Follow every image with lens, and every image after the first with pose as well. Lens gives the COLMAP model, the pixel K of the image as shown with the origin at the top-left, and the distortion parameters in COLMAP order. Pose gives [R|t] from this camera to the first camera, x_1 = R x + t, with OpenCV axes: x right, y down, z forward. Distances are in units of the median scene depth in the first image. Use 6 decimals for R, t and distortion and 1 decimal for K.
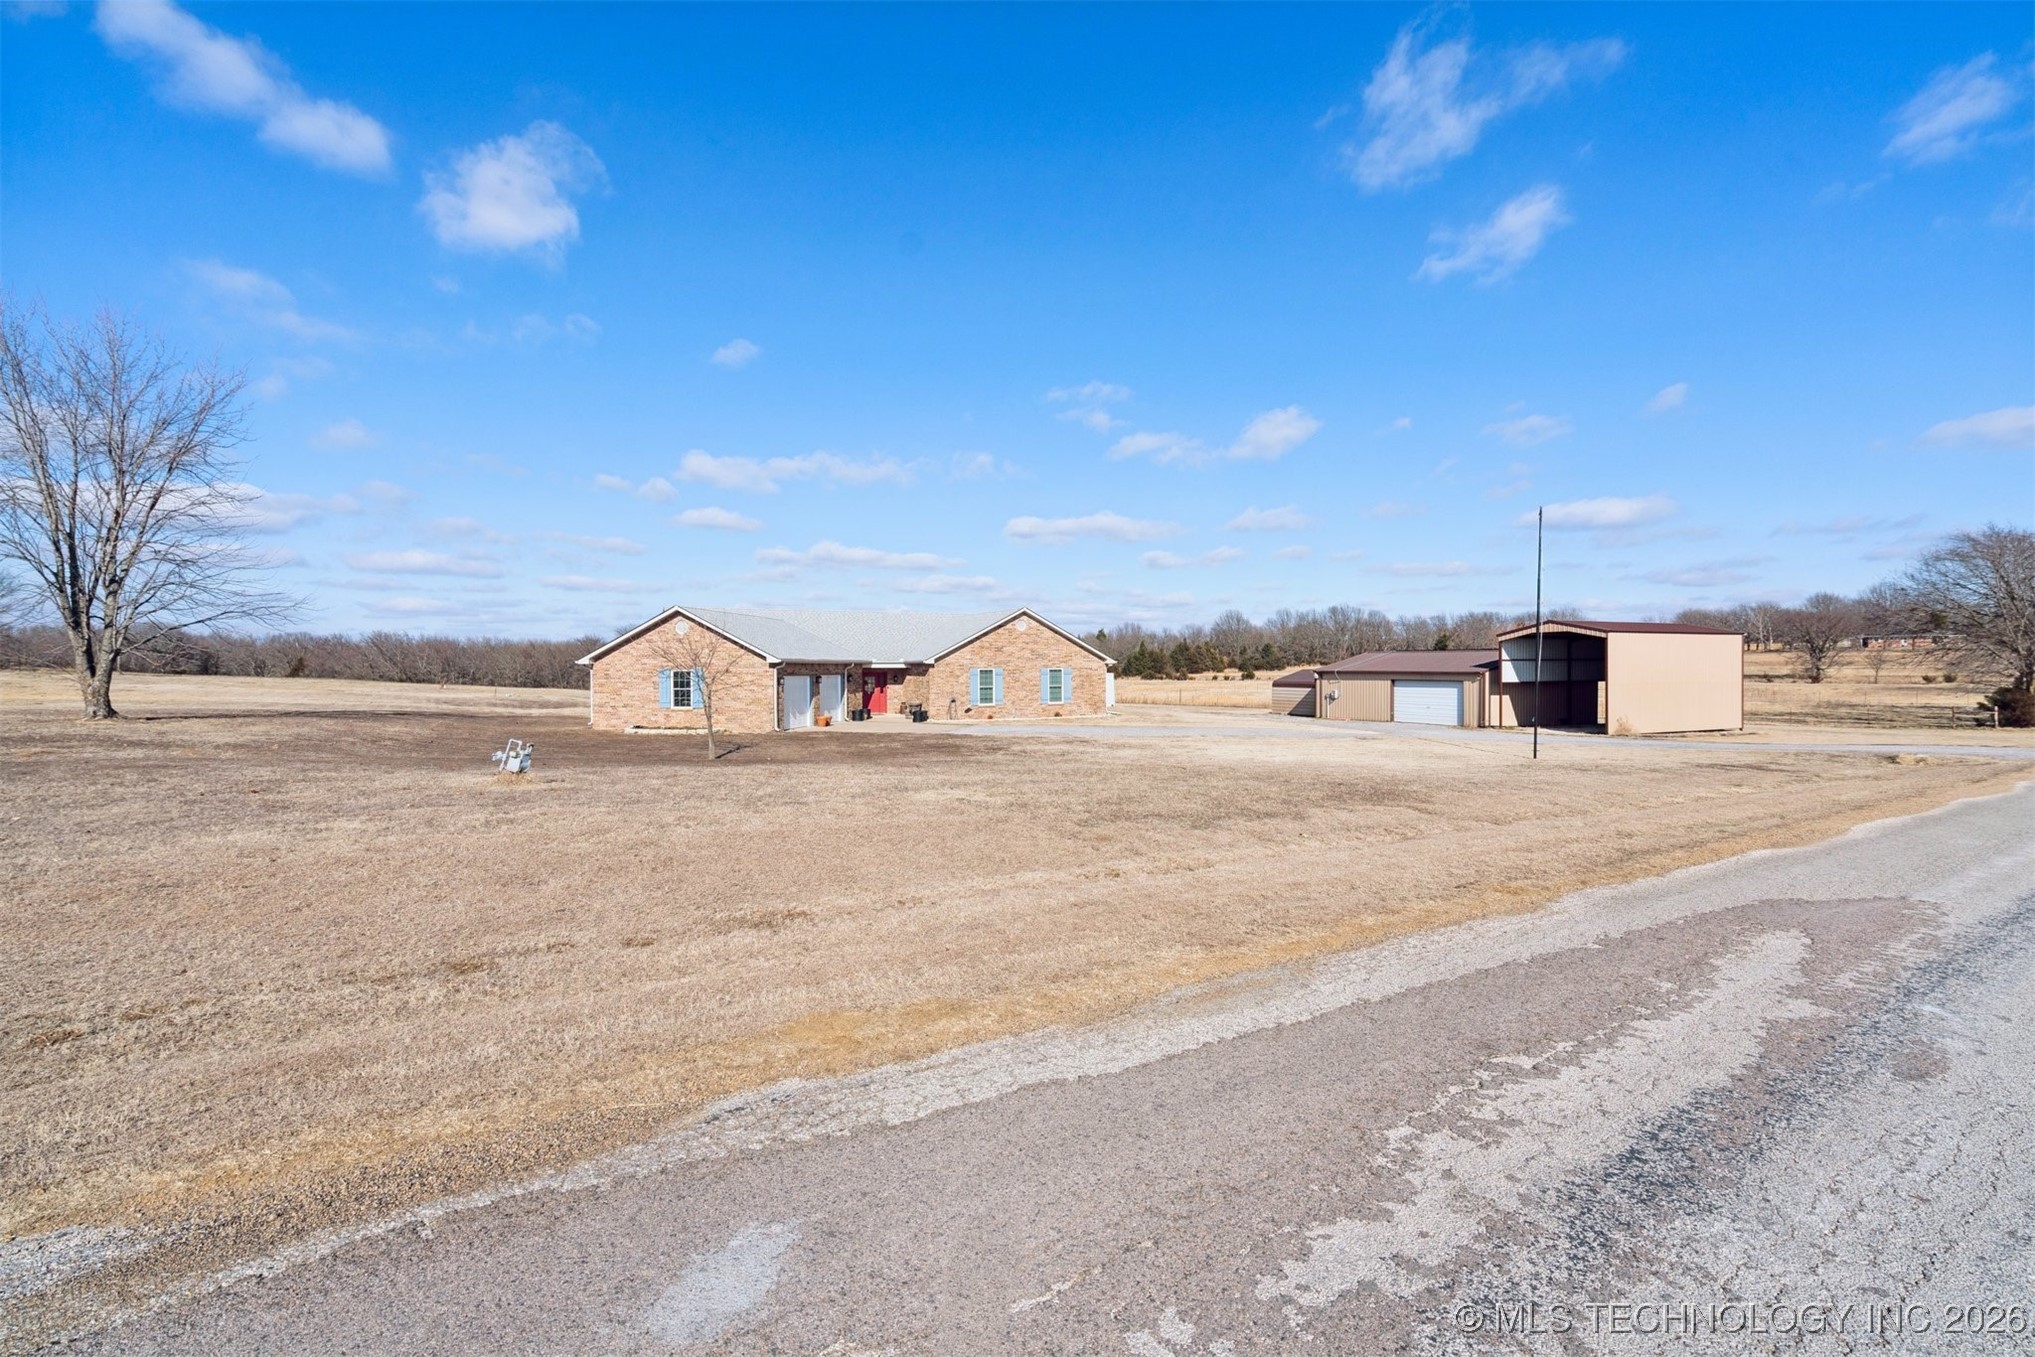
lens RADIAL K [[925.3, 0, 1020.4], [0, 925.3, 674.5], [0, 0, 1]] dist [-0.004385, 0.000684]
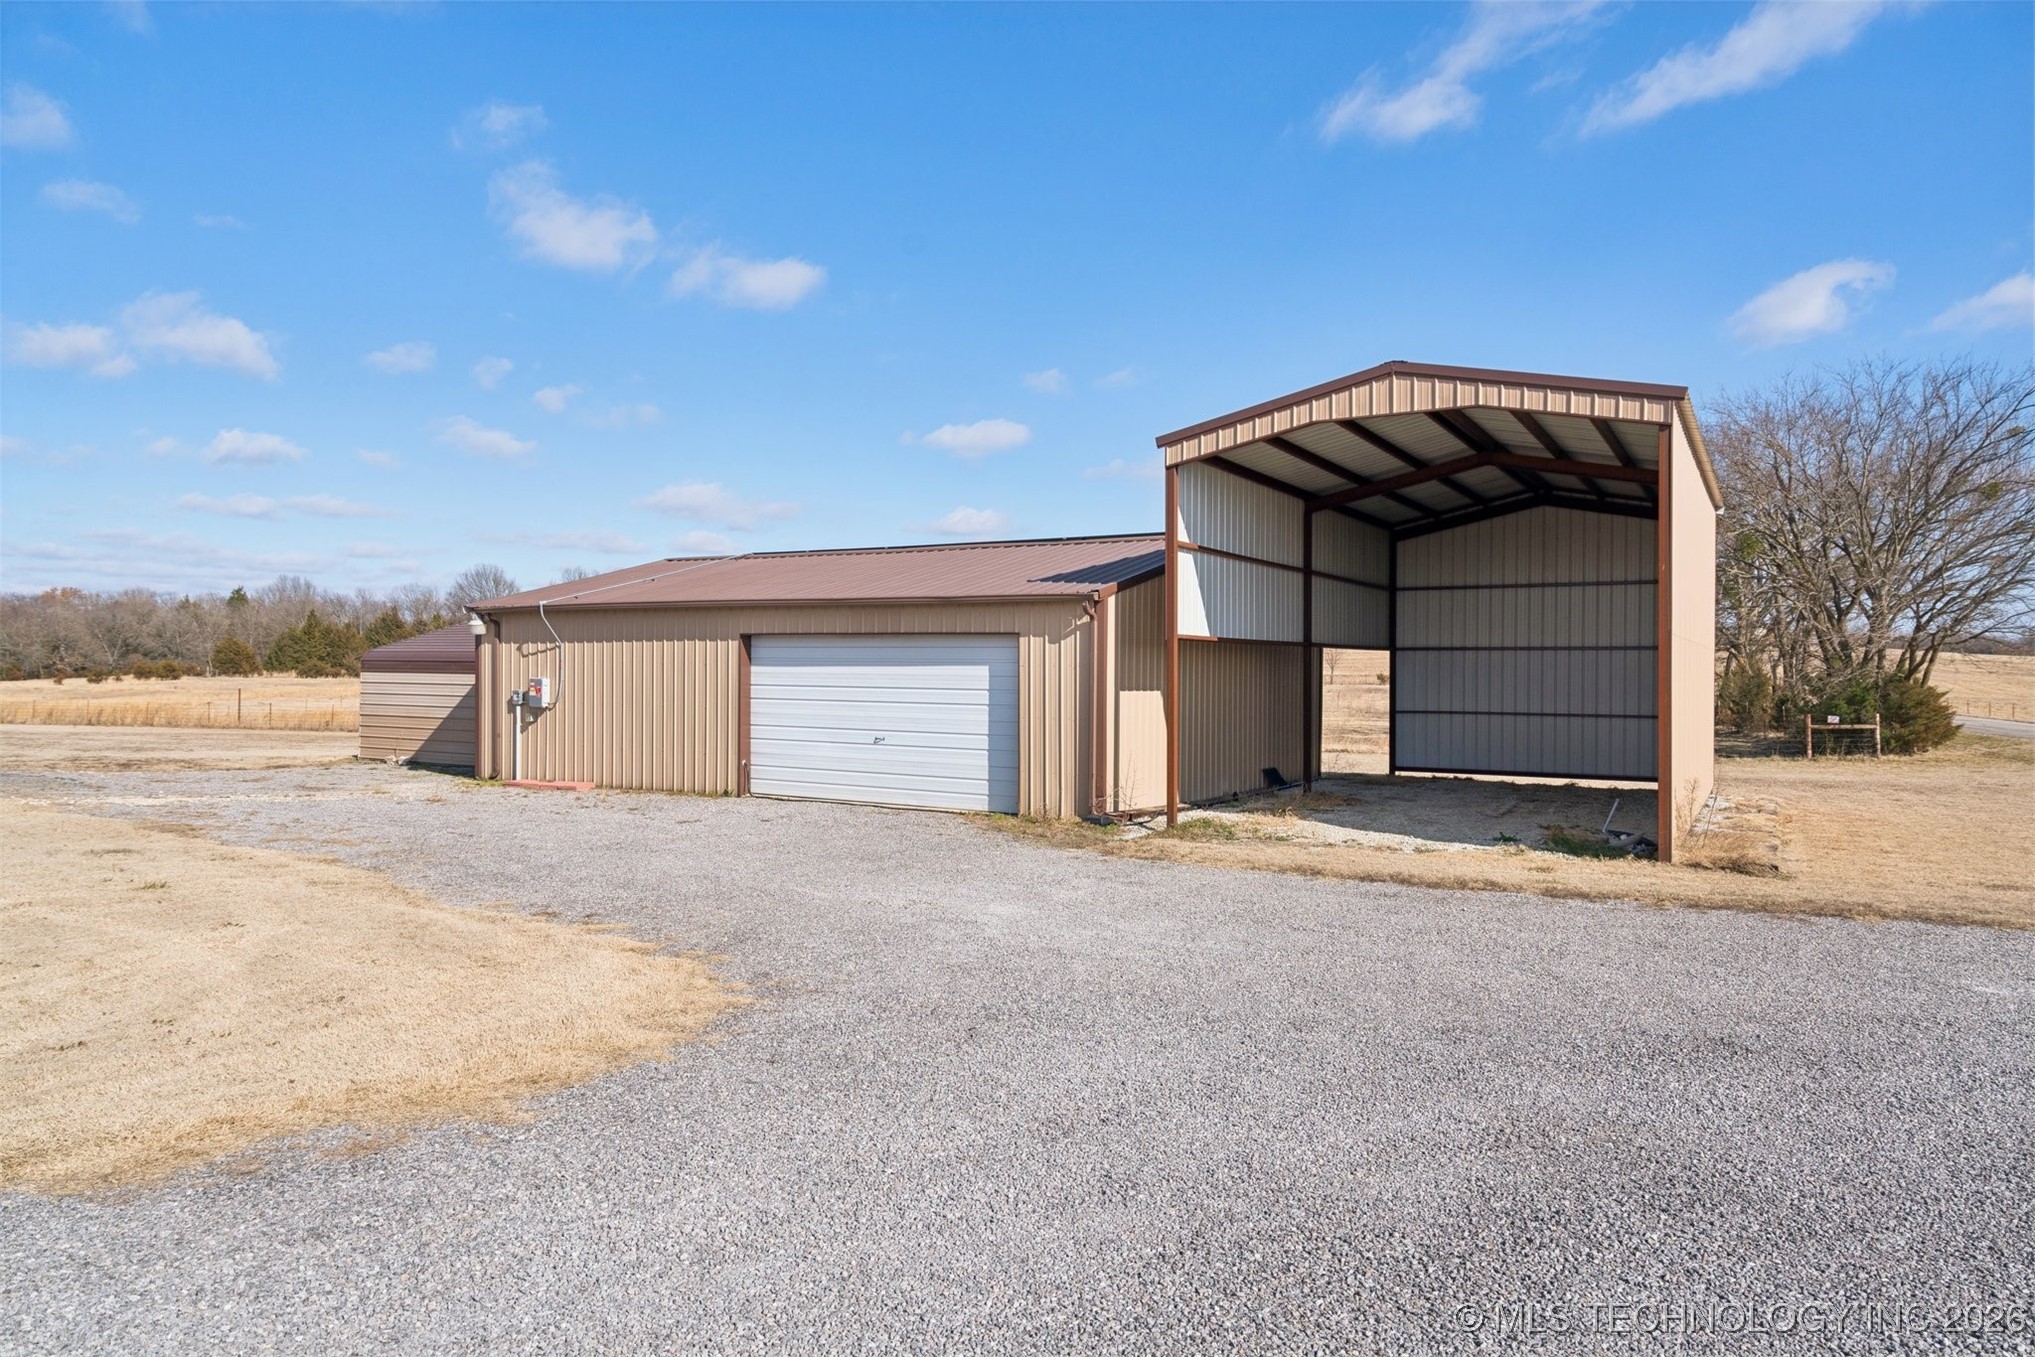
lens RADIAL K [[1284.4, 0, 1018.7], [0, 1284.4, 673.5], [0, 0, 1]] dist [0.000855, 0.000011]
pose [[0.825494, 0.004263, 0.564395, 0.250596], [-0.003684, 0.999991, -0.002165, 0.016302], [-0.564399, -0.000292, 0.825502, 0.629612]]
